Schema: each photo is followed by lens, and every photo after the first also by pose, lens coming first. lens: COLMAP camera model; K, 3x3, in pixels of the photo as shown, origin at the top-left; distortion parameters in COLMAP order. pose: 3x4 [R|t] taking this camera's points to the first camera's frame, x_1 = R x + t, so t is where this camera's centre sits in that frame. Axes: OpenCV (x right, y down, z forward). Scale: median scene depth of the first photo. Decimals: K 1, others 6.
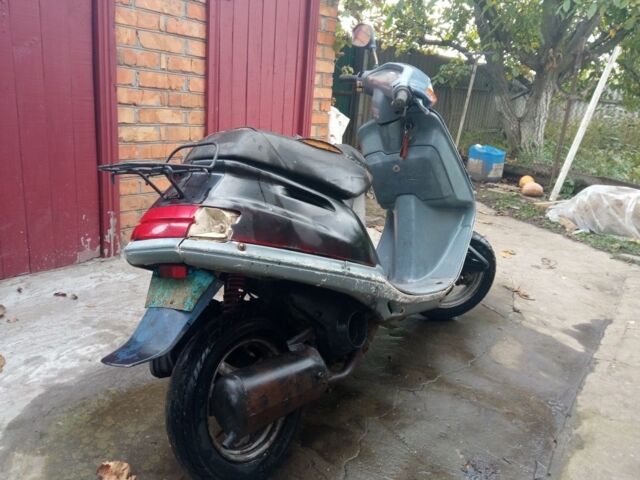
lens RADIAL K [[518.8, 0, 319.0], [0, 518.8, 241.2], [0, 0, 1]] dist [0.088996, -0.166580]
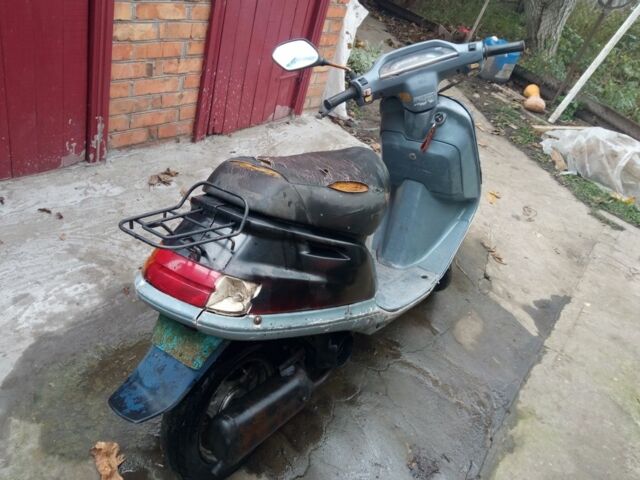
lens RADIAL K [[518.8, 0, 319.0], [0, 518.8, 241.2], [0, 0, 1]] dist [0.088996, -0.166580]
pose [[0.983255, 0.161149, 0.085086, -0.063585], [-0.179789, 0.934048, 0.308594, -0.224912], [-0.029745, -0.318724, 0.947381, 0.043555]]
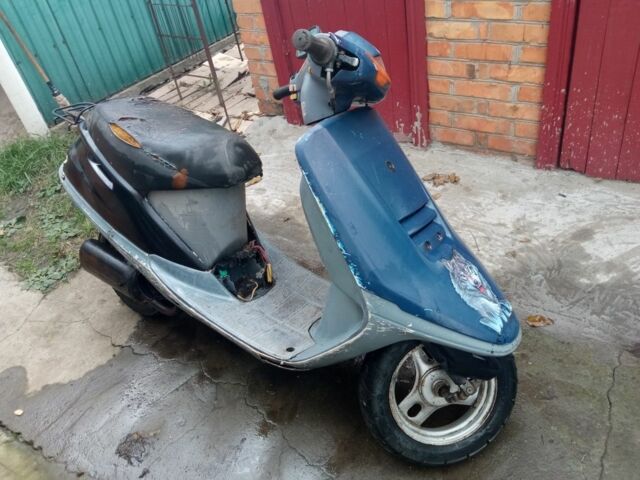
lens RADIAL K [[518.8, 0, 319.0], [0, 518.8, 241.2], [0, 0, 1]] dist [0.088996, -0.166580]
pose [[0.007585, 0.537227, -0.843404, 0.669433], [-0.124794, 0.837343, 0.532244, -0.388461], [0.992154, 0.101215, 0.073394, 0.822937]]
